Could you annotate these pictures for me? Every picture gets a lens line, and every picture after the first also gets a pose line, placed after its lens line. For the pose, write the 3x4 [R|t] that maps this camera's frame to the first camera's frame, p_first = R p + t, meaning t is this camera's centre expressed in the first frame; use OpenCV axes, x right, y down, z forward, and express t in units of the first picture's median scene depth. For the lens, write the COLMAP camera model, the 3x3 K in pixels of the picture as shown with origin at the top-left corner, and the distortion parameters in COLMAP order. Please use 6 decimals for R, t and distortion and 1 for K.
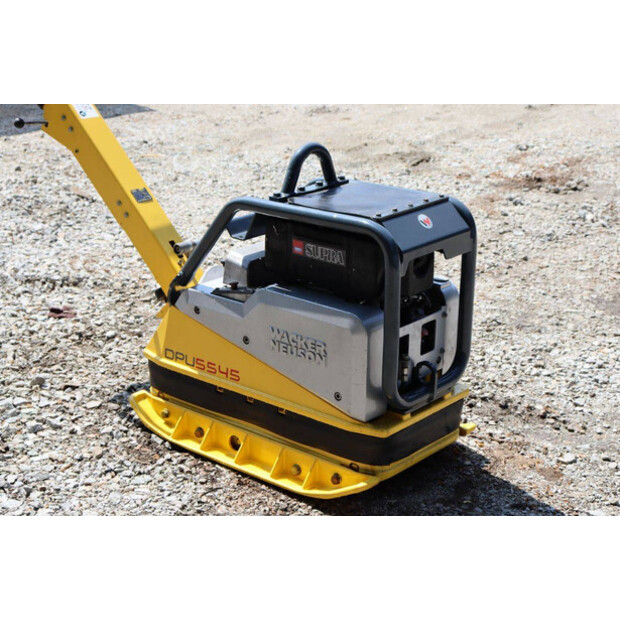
lens RADIAL K [[1210.5, 0, 310.0], [0, 1210.5, 310.0], [0, 0, 1]] dist [0.237718, 0.401665]
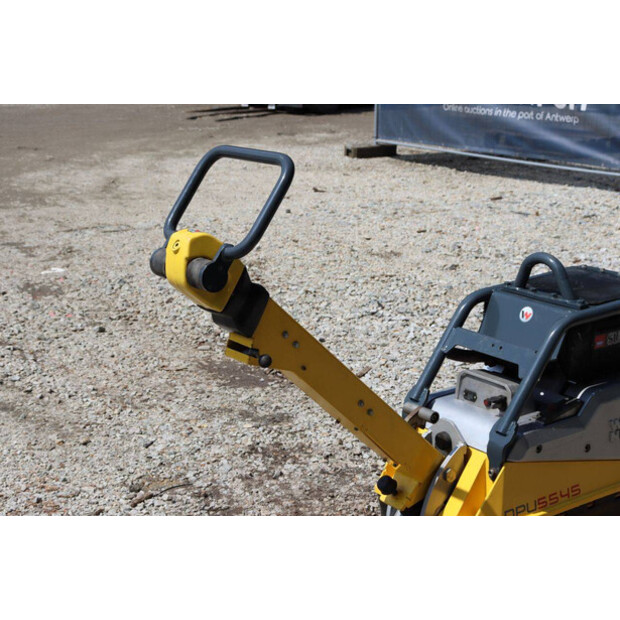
lens RADIAL K [[1210.5, 0, 310.0], [0, 1210.5, 310.0], [0, 0, 1]] dist [0.237718, 0.401665]
pose [[0.239567, -0.278749, 0.930004, -1.029811], [0.332197, 0.923615, 0.191260, -0.355006], [-0.912279, 0.263125, 0.313868, 0.847506]]
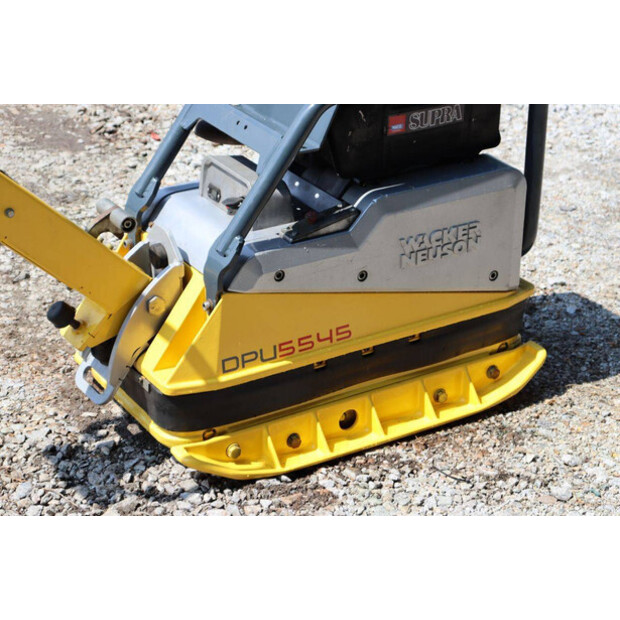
lens RADIAL K [[1449.6, 0, 317.5], [0, 1449.6, 310.8], [0, 0, 1]] dist [0.371734, 0.927797]
pose [[0.322873, -0.427538, 0.844372, -0.795848], [0.299172, 0.892513, 0.337515, -0.255419], [-0.897914, 0.143638, 0.416076, 0.657986]]
